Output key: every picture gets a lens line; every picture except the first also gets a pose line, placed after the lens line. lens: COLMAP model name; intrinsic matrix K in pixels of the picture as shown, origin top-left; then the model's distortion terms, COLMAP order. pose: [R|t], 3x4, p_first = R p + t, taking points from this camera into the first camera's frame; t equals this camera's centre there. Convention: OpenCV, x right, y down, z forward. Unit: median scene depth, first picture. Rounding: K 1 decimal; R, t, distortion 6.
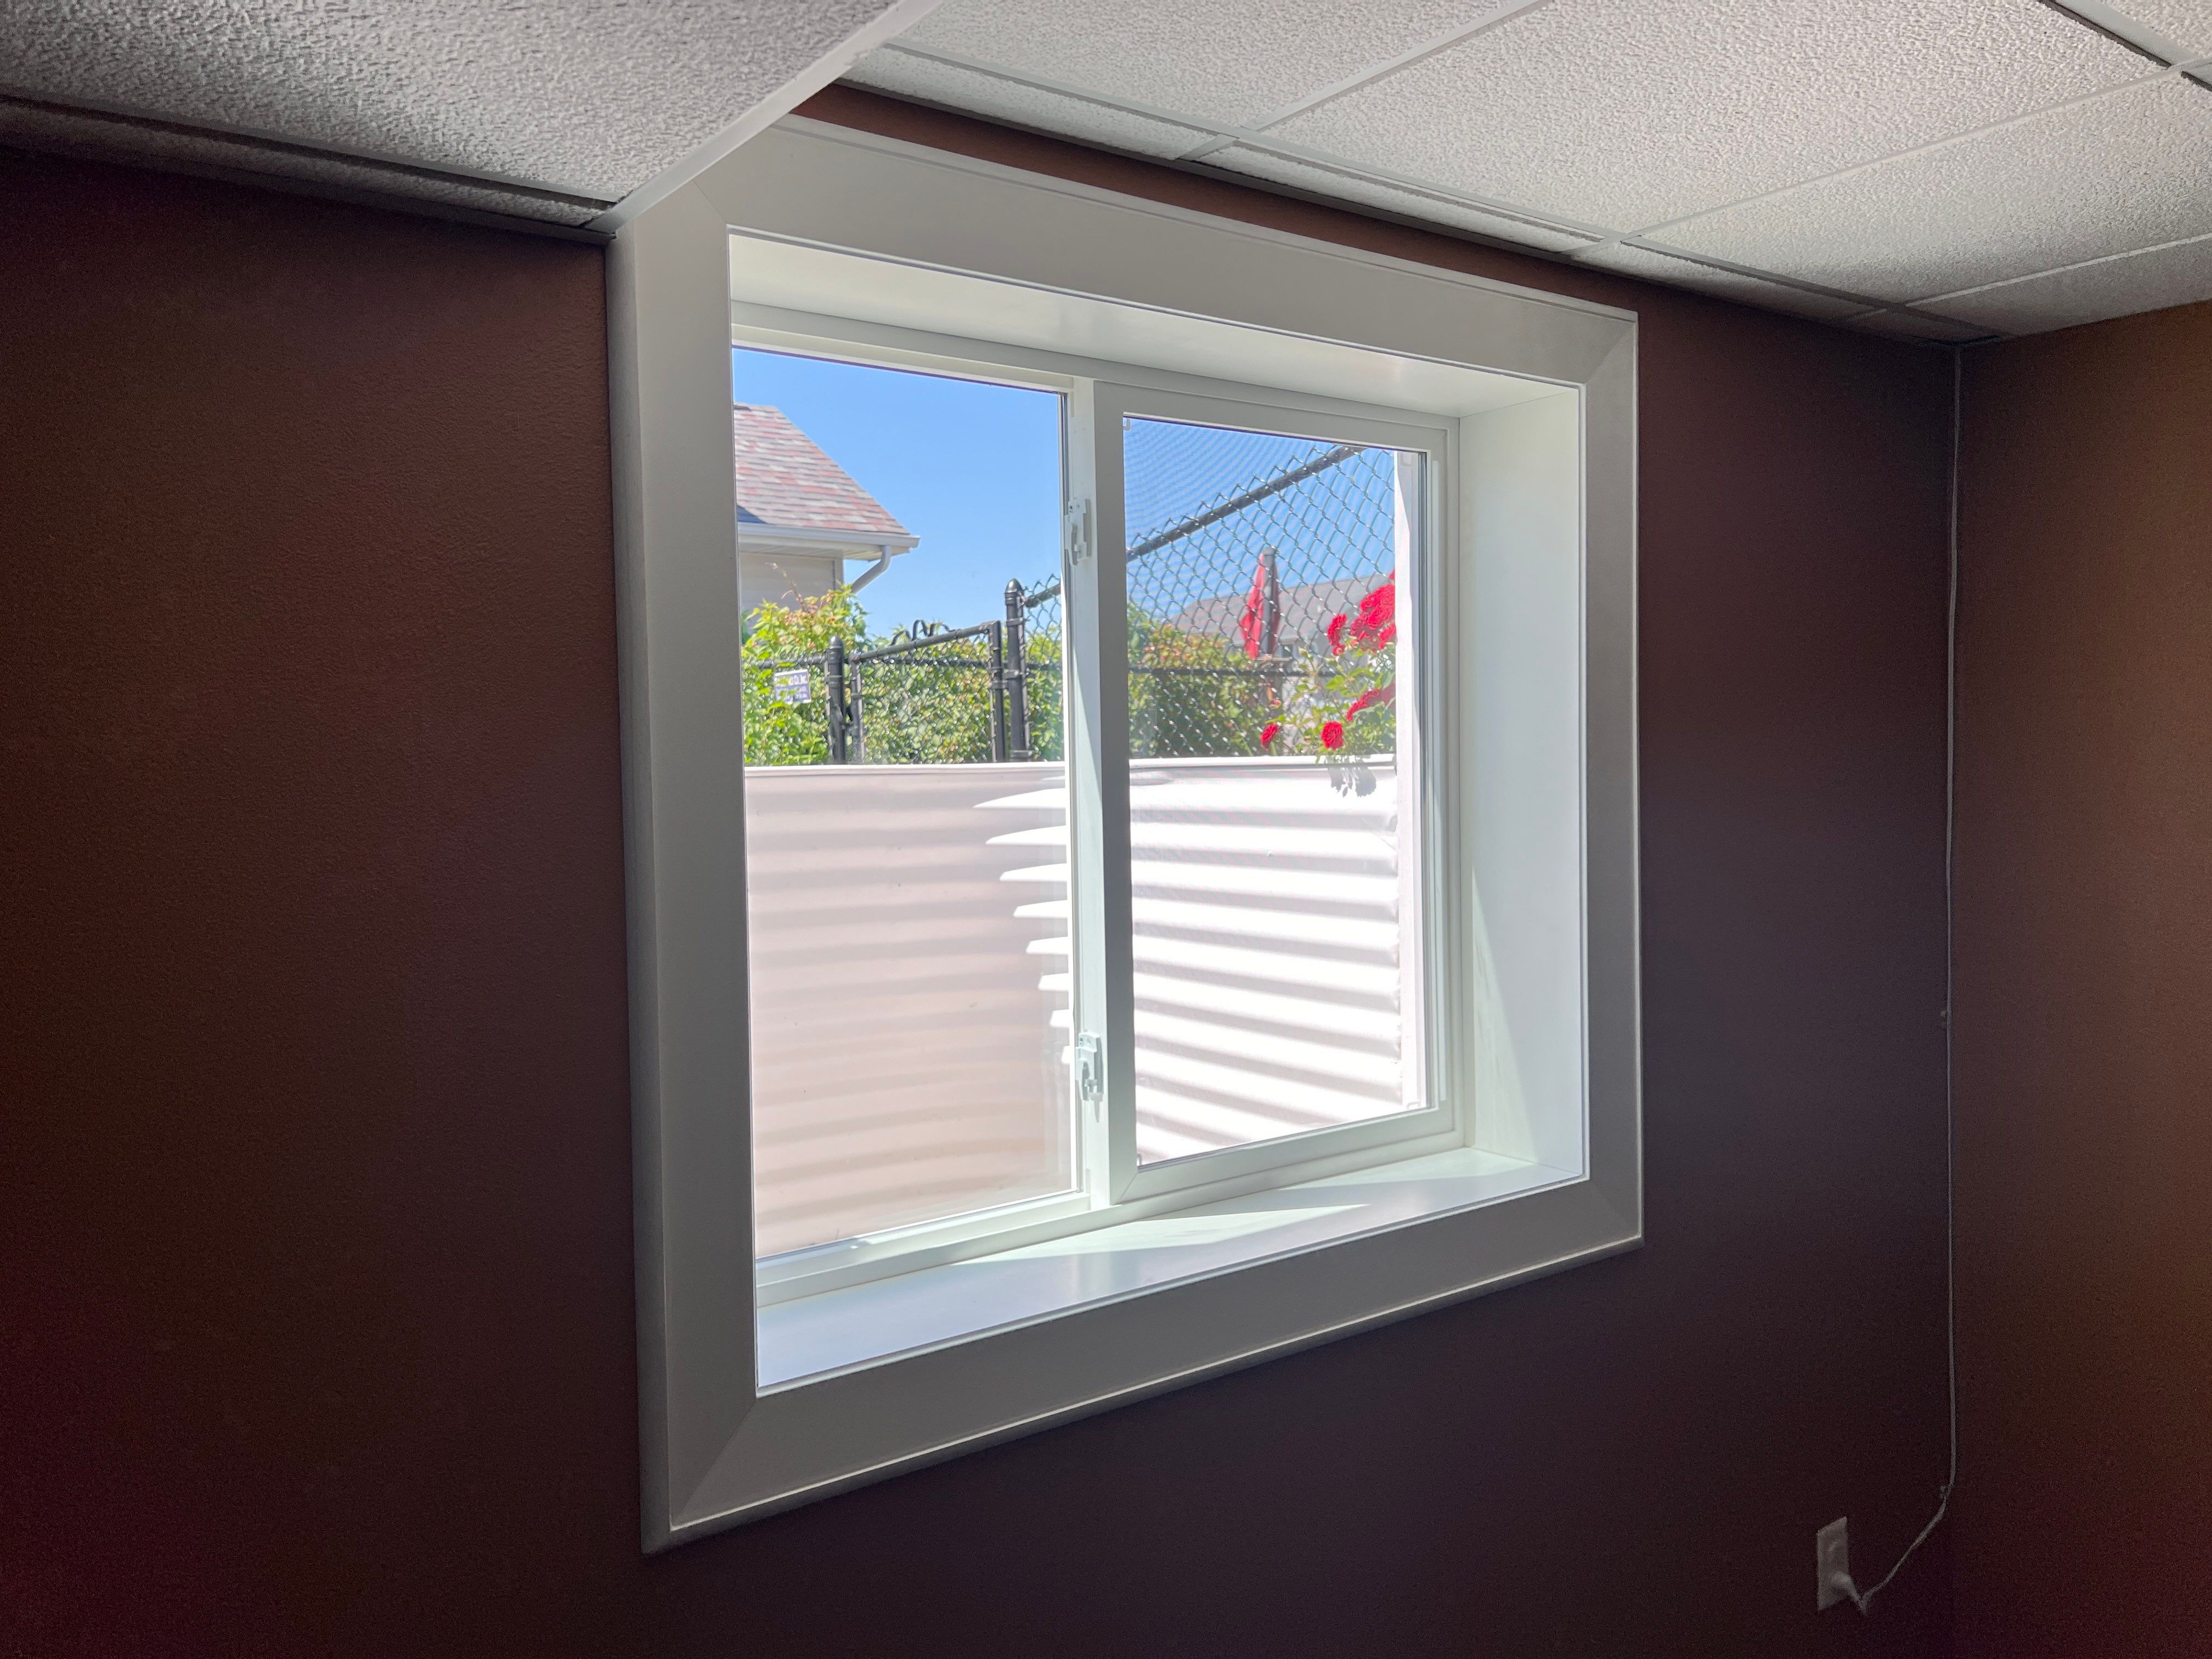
lens RADIAL K [[1680.4, 0, 1087.3], [0, 1680.4, 821.0], [0, 0, 1]] dist [0.026446, -0.018345]
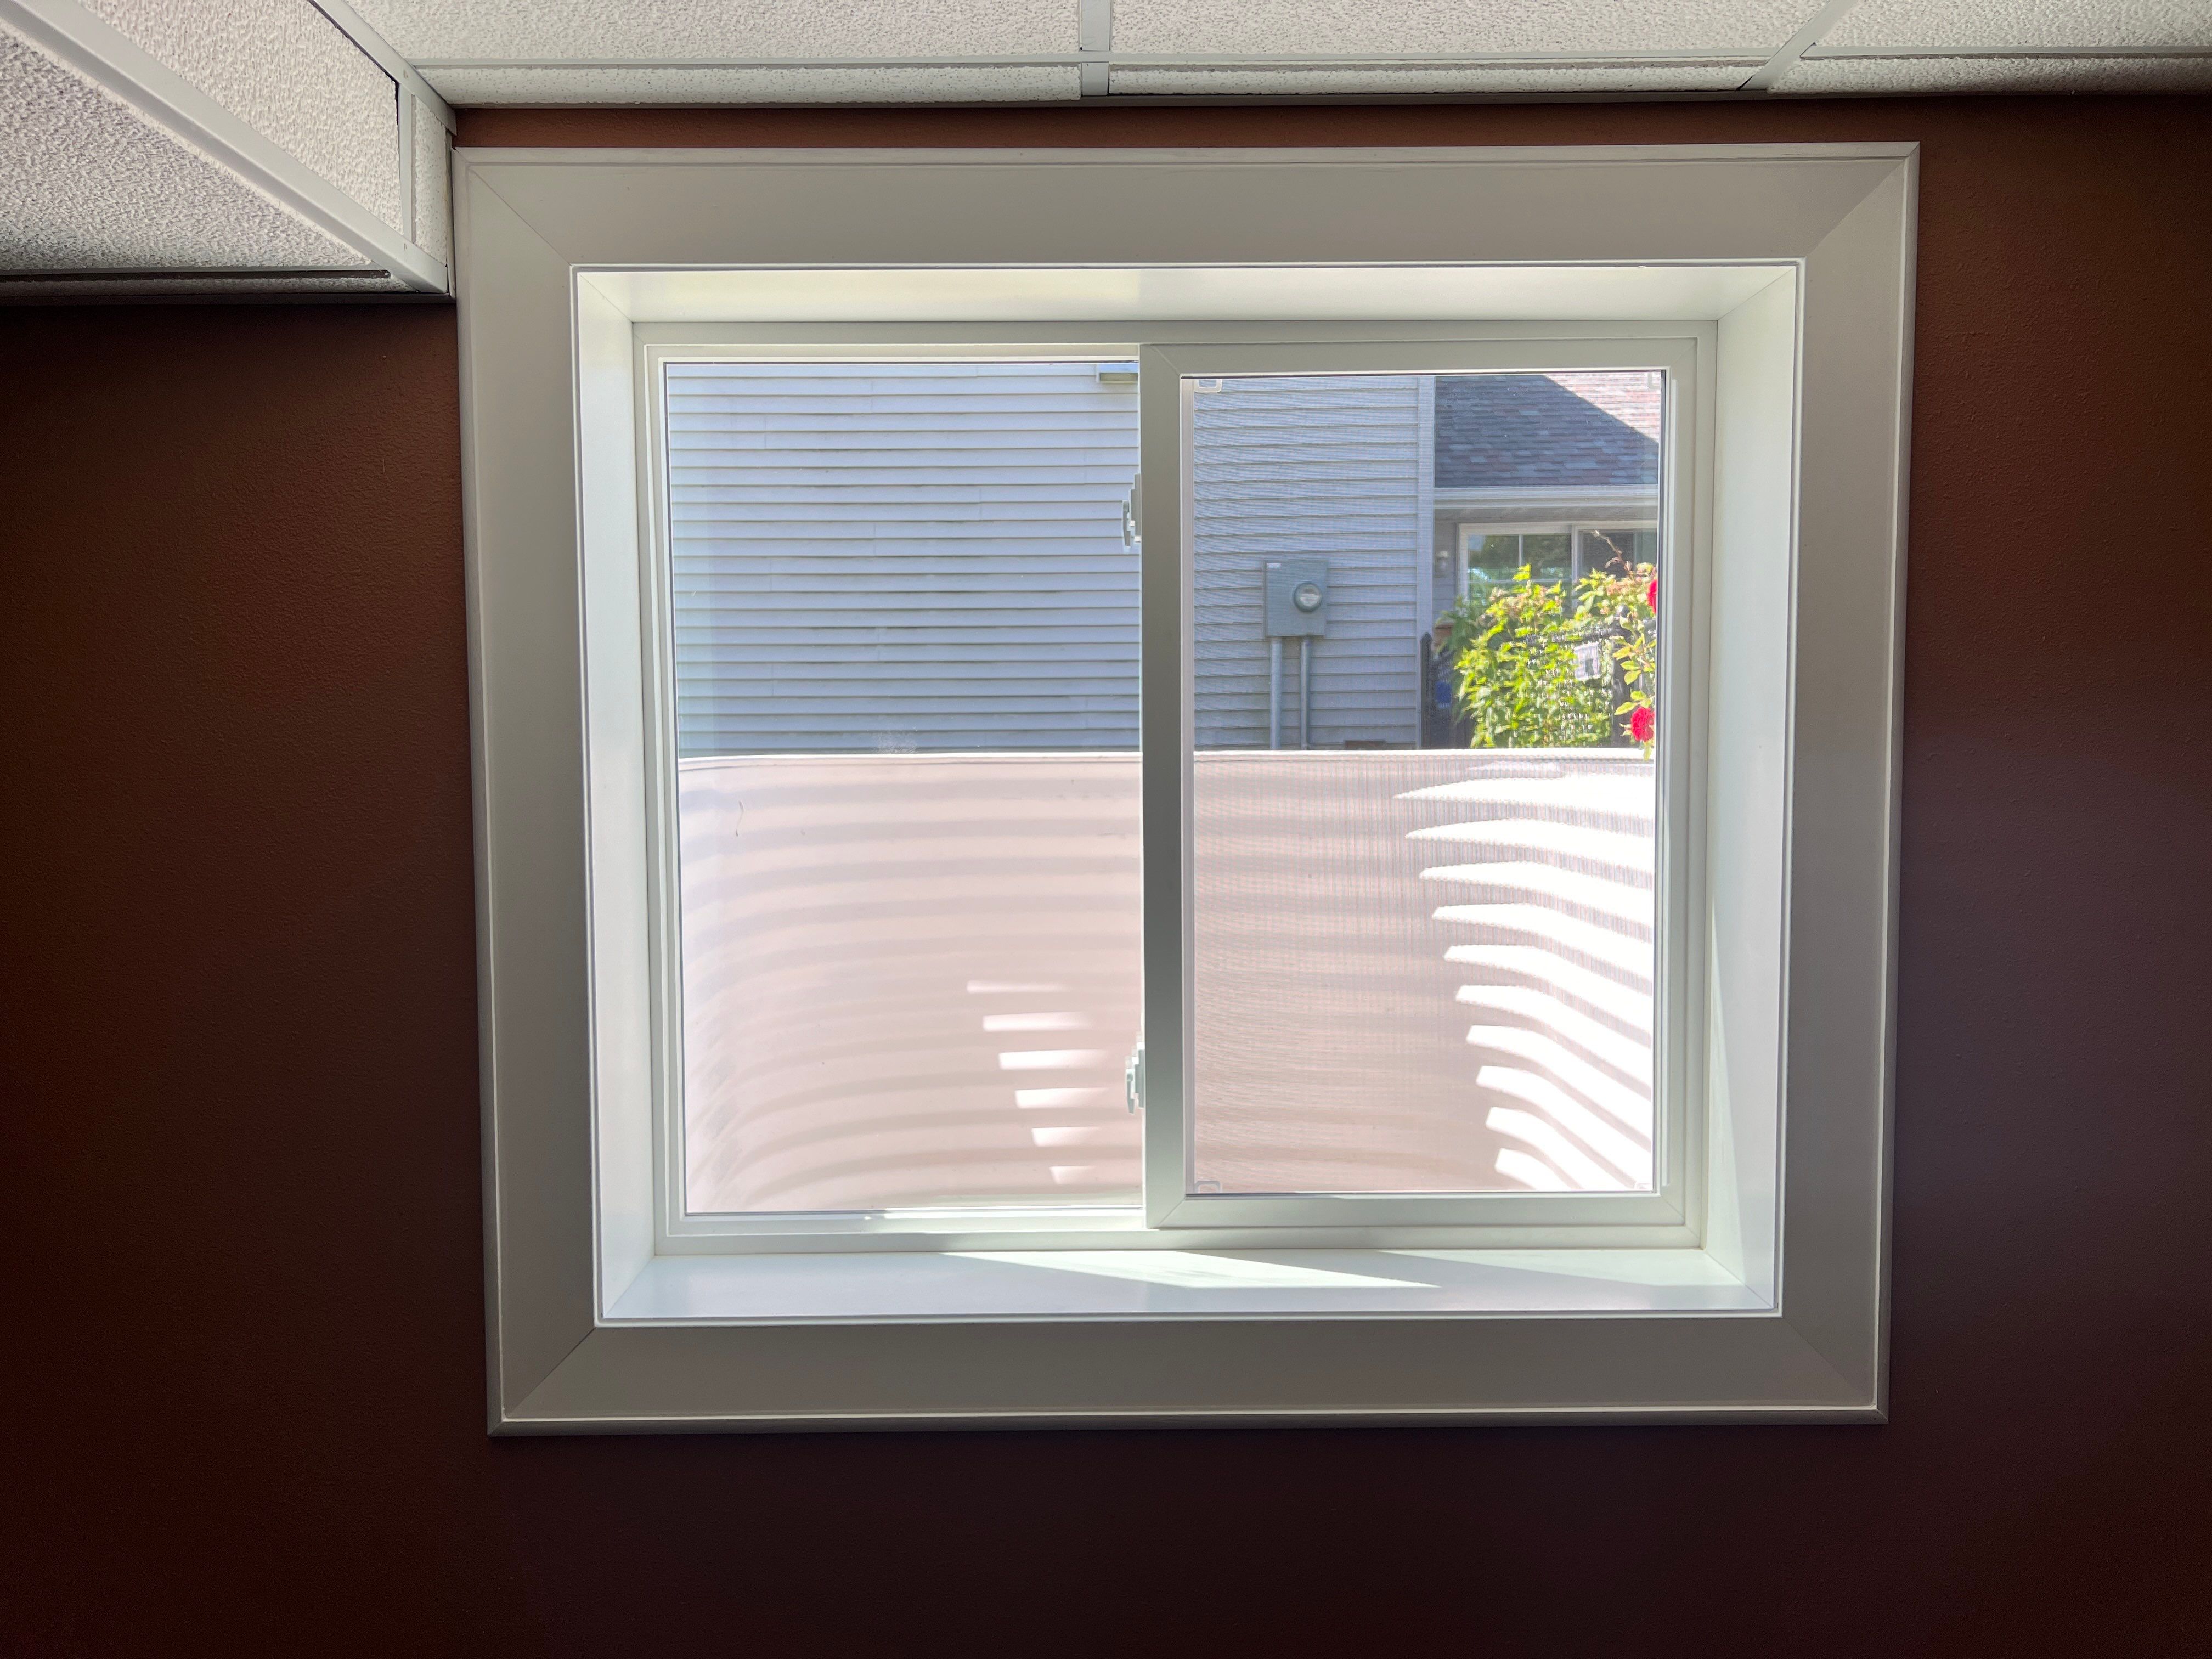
lens RADIAL K [[1680.4, 0, 1090.4], [0, 1680.4, 841.0], [0, 0, 1]] dist [0.026446, -0.018345]
pose [[0.806311, 0.048675, -0.589486, 0.484241], [-0.031942, 0.998737, 0.038777, -0.020849], [0.590629, -0.012437, 0.806847, 0.206445]]
